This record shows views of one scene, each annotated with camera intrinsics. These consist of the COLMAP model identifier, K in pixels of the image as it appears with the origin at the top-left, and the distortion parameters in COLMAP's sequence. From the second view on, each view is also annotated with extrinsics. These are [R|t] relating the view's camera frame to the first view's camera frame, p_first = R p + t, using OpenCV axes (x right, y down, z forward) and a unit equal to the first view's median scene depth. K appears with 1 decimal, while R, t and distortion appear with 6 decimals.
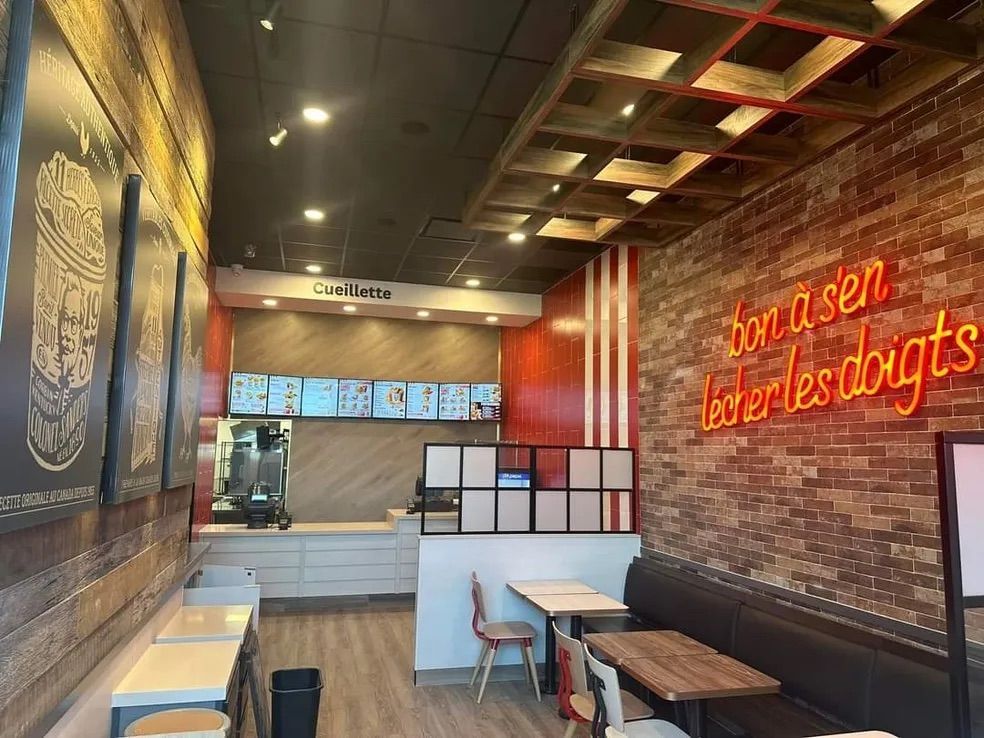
lens RADIAL K [[707.8, 0, 481.2], [0, 707.8, 358.8], [0, 0, 1]] dist [0.110989, -0.098527]
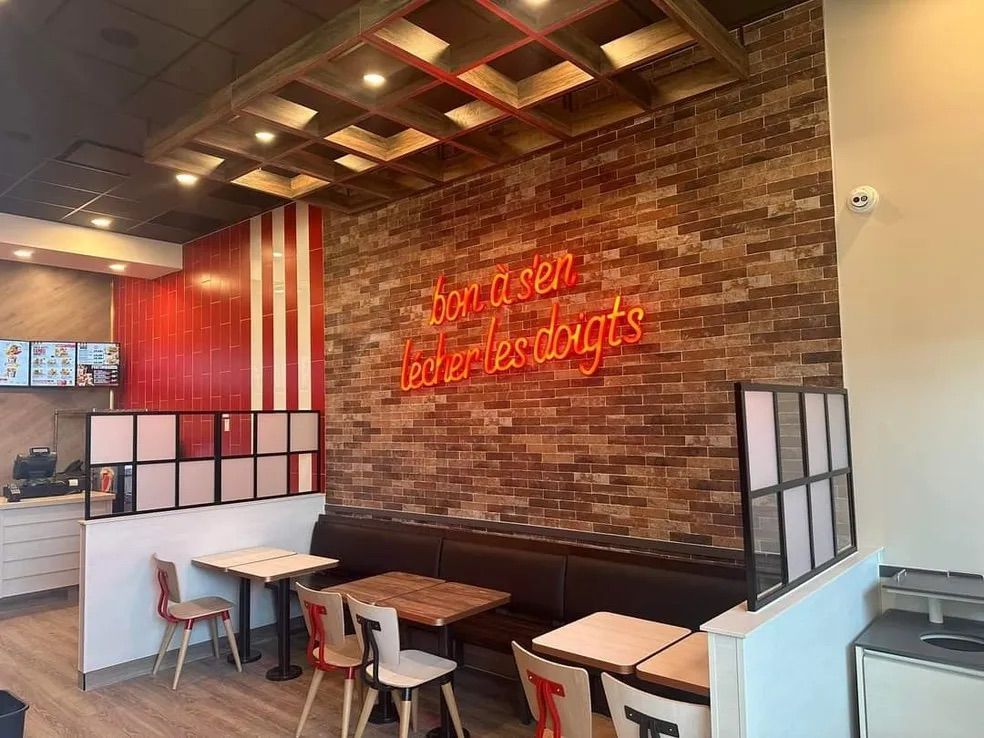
lens RADIAL K [[707.8, 0, 489.5], [0, 707.8, 363.0], [0, 0, 1]] dist [0.110989, -0.098527]
pose [[0.827475, 0.004477, 0.561485, -0.203222], [-0.036973, 0.998232, 0.046529, 0.002607], [-0.560284, -0.059261, 0.826178, 0.032527]]
